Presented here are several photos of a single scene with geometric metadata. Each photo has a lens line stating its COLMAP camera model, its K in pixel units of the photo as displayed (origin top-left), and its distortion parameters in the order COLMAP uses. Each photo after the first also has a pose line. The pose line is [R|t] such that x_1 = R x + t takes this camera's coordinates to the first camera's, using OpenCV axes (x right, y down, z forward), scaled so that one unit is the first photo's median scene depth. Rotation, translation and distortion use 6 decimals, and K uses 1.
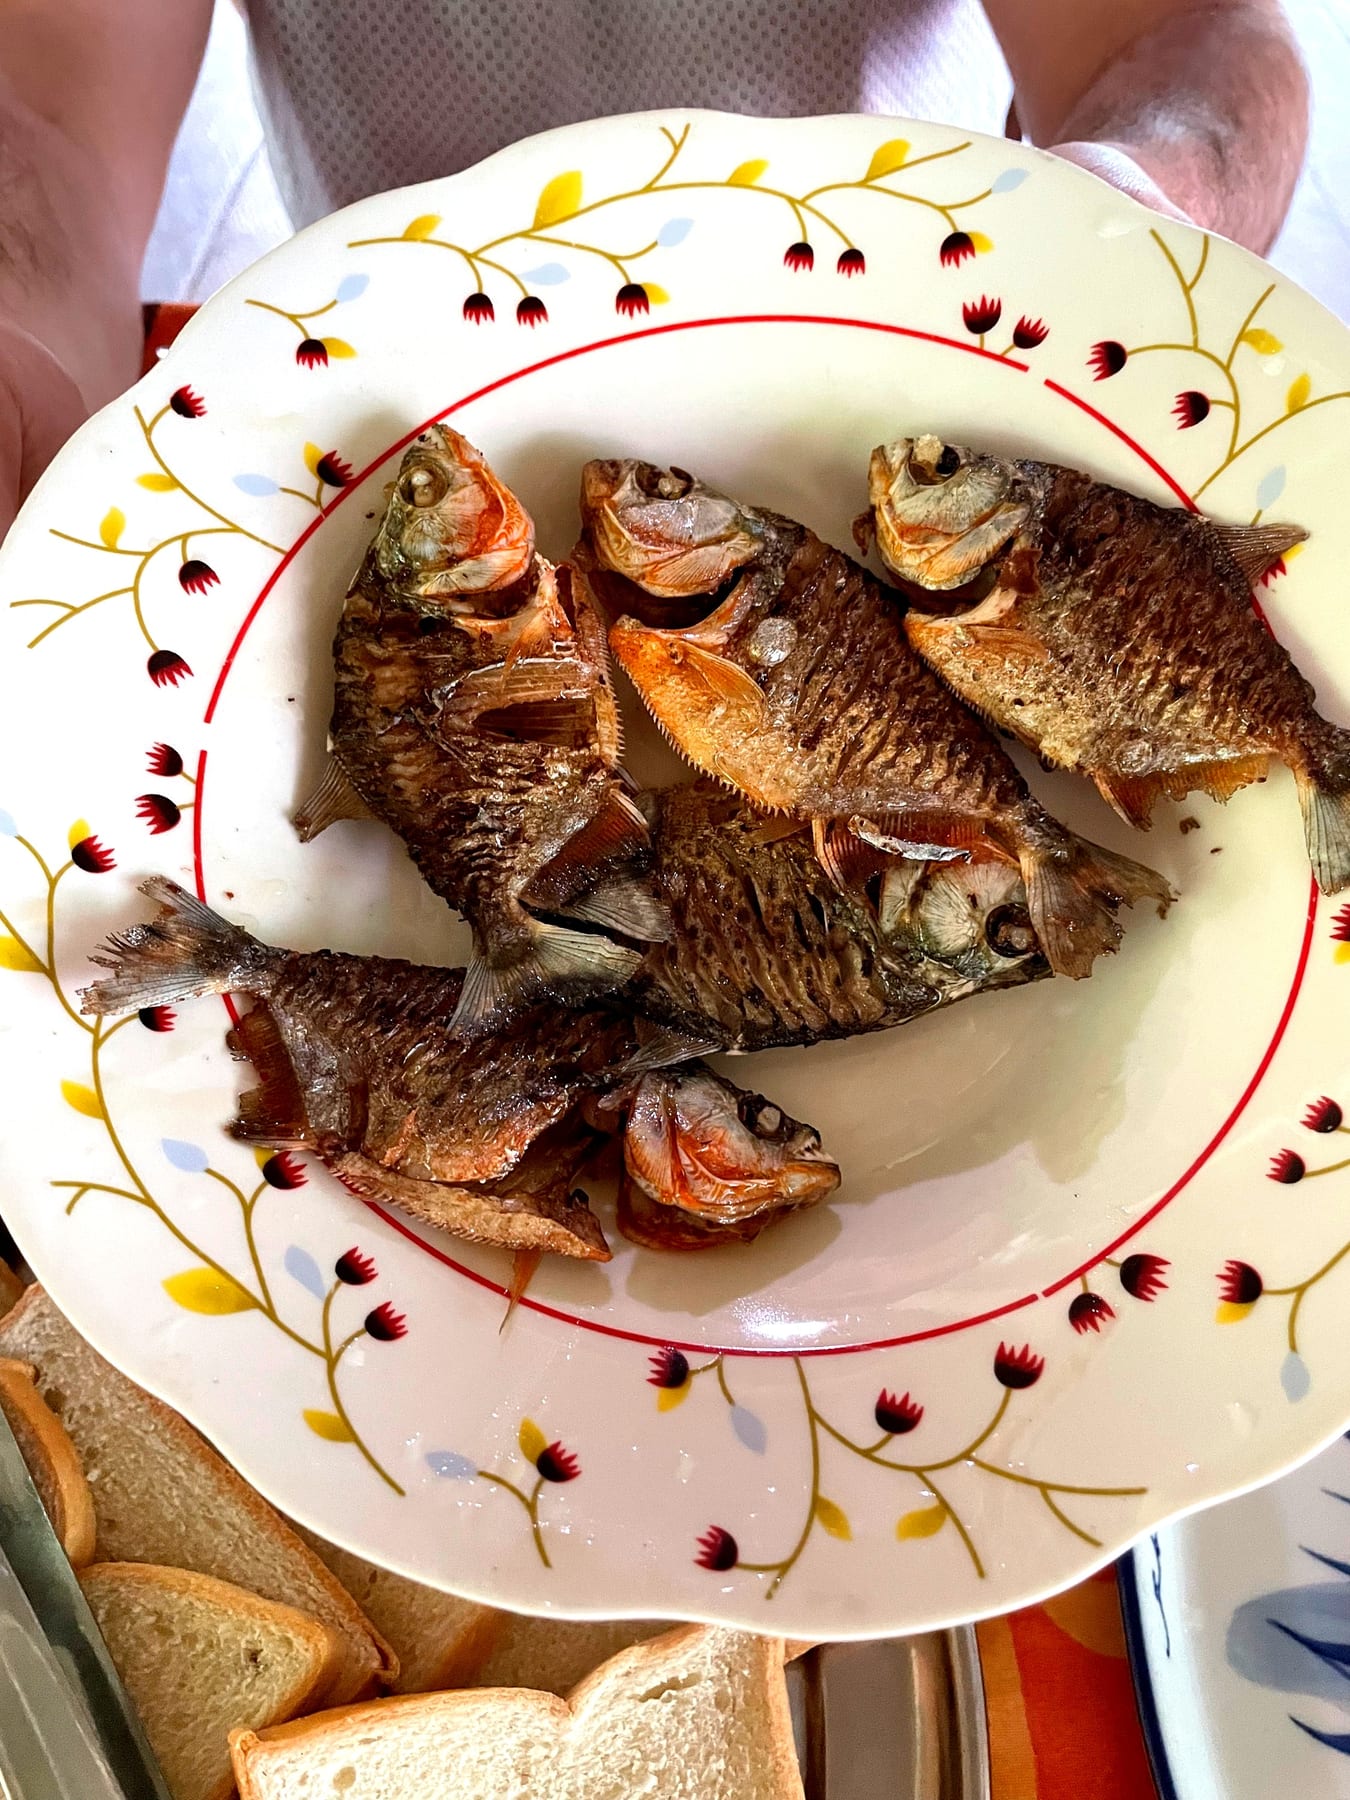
lens RADIAL K [[1320.3, 0, 690.0], [0, 1320.3, 903.2], [0, 0, 1]] dist [0.082756, -0.179611]
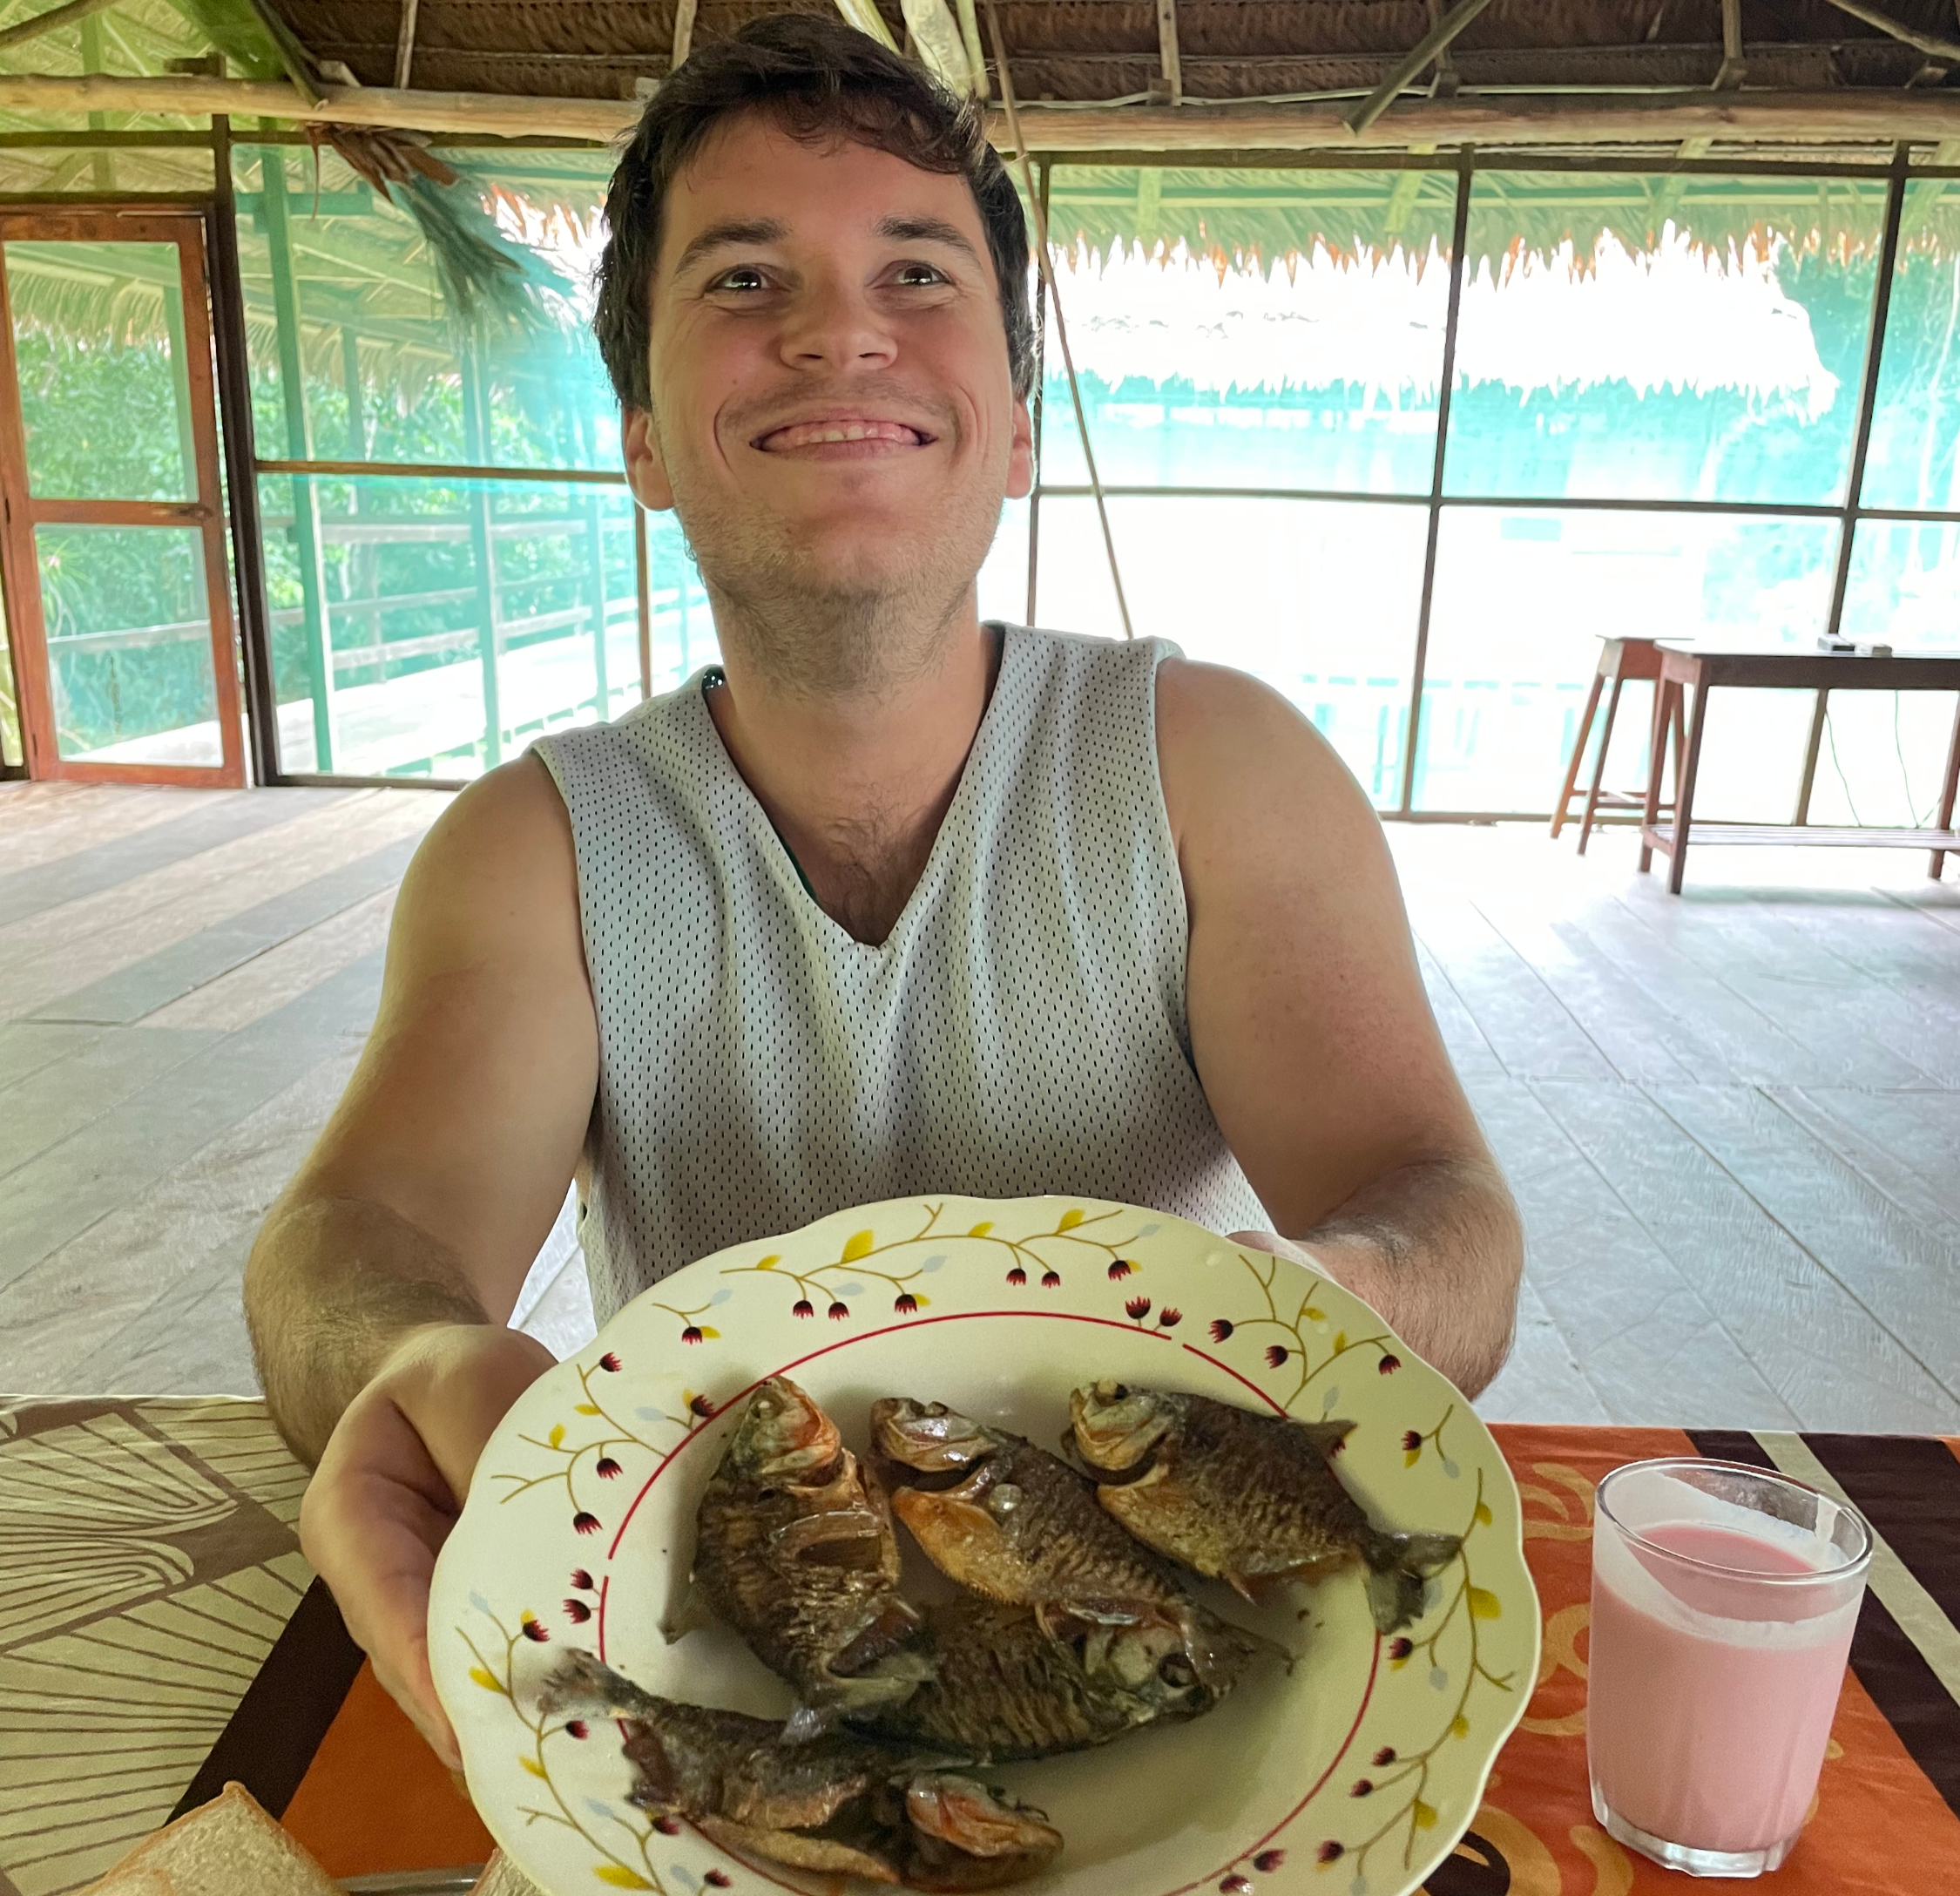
lens RADIAL K [[1627.5, 0, 980.0], [0, 1627.5, 948.0], [0, 0, 1]] dist [0.002537, -0.003938]
pose [[0.999530, -0.007731, 0.029649, -0.013274], [0.025366, 0.751567, -0.659169, 0.533464], [-0.017187, 0.659612, 0.751410, -0.749756]]
